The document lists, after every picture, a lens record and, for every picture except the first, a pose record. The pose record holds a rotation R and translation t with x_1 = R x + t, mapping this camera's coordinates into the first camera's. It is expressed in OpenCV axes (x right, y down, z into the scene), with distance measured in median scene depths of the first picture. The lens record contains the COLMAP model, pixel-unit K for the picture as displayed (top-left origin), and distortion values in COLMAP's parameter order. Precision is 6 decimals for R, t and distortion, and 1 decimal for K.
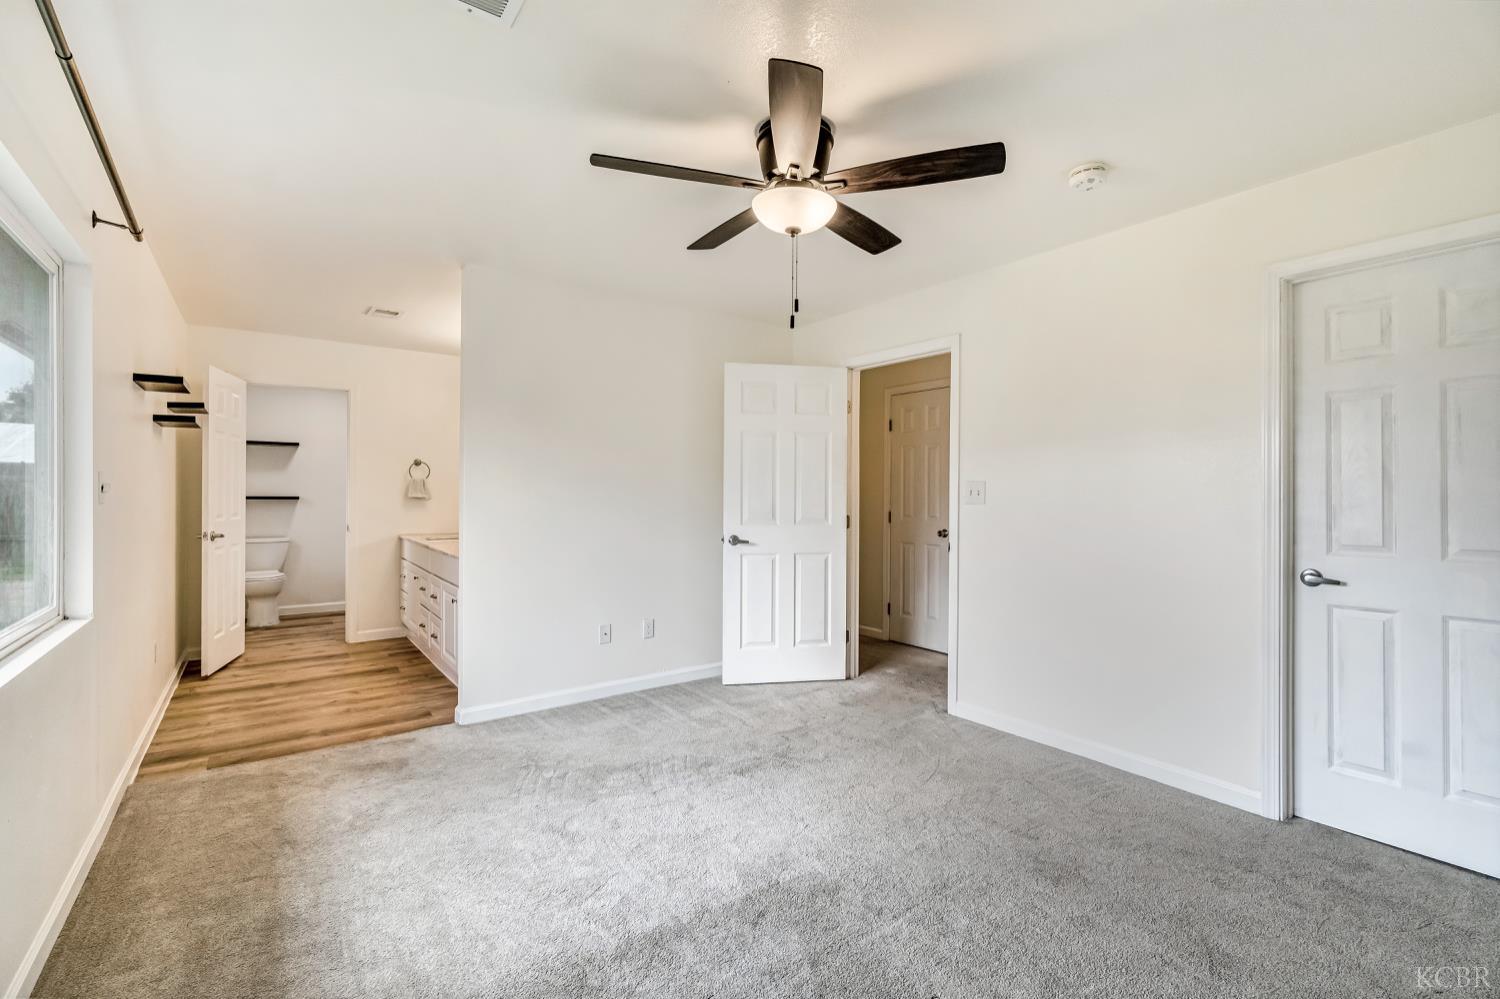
lens RADIAL K [[686.0, 0, 751.9], [0, 686.0, 492.0], [0, 0, 1]] dist [-0.000605, -0.000411]
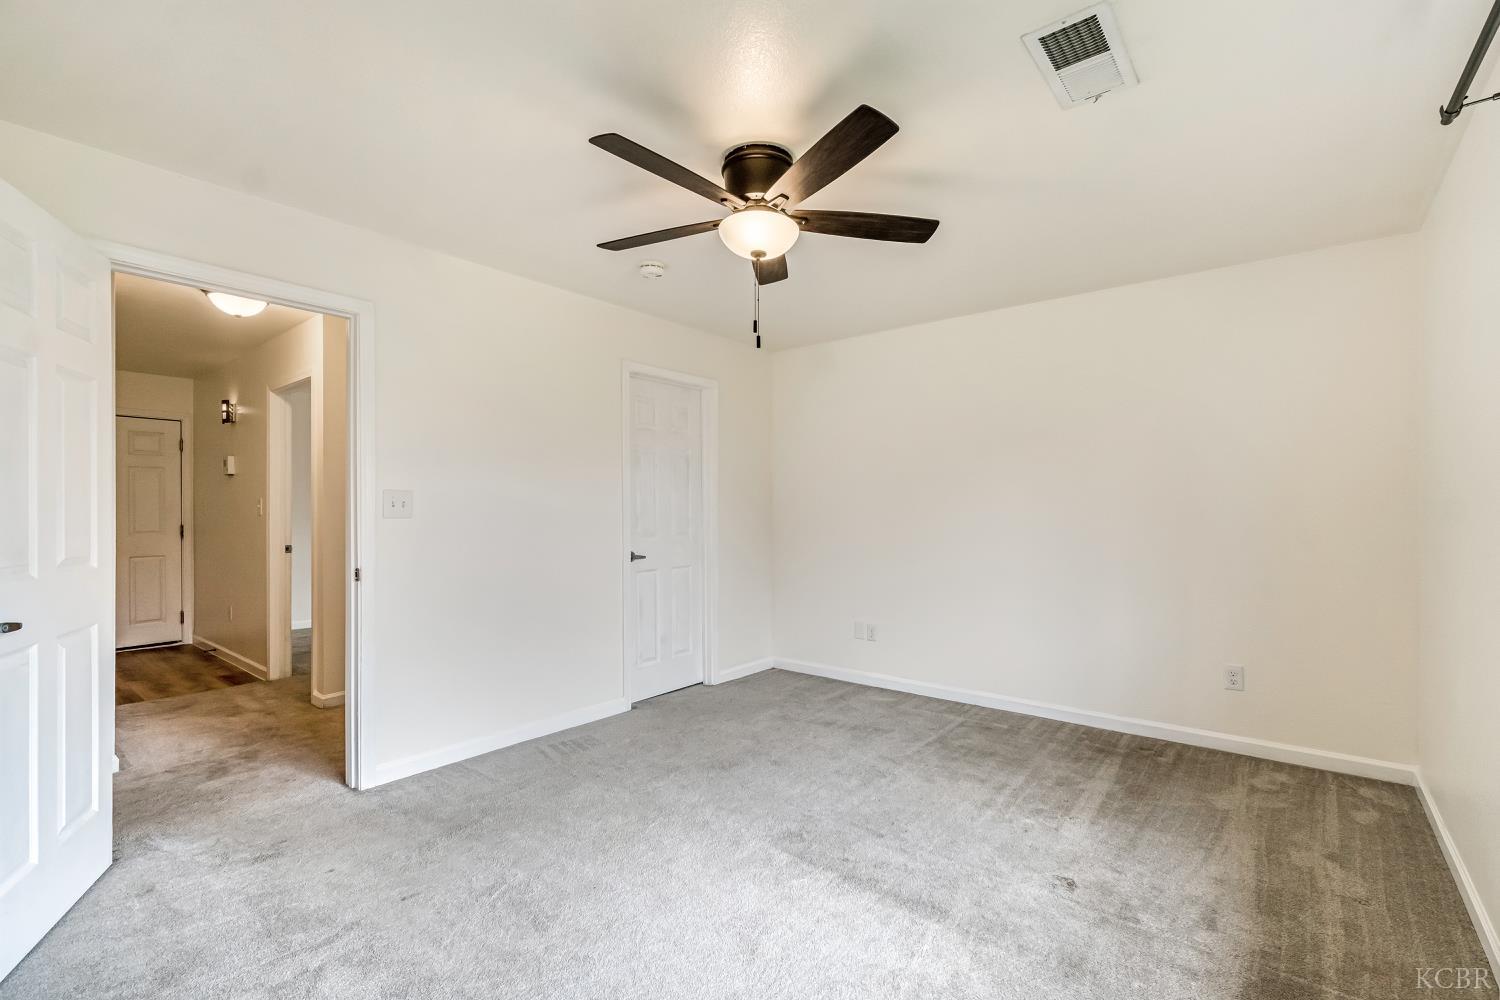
lens RADIAL K [[686.0, 0, 751.9], [0, 686.0, 492.5], [0, 0, 1]] dist [-0.000605, -0.000411]
pose [[-0.264025, 0.021088, 0.964285, -0.792416], [0.002854, 0.999774, -0.021082, 0.006982], [-0.964512, -0.002814, -0.264025, 1.065061]]
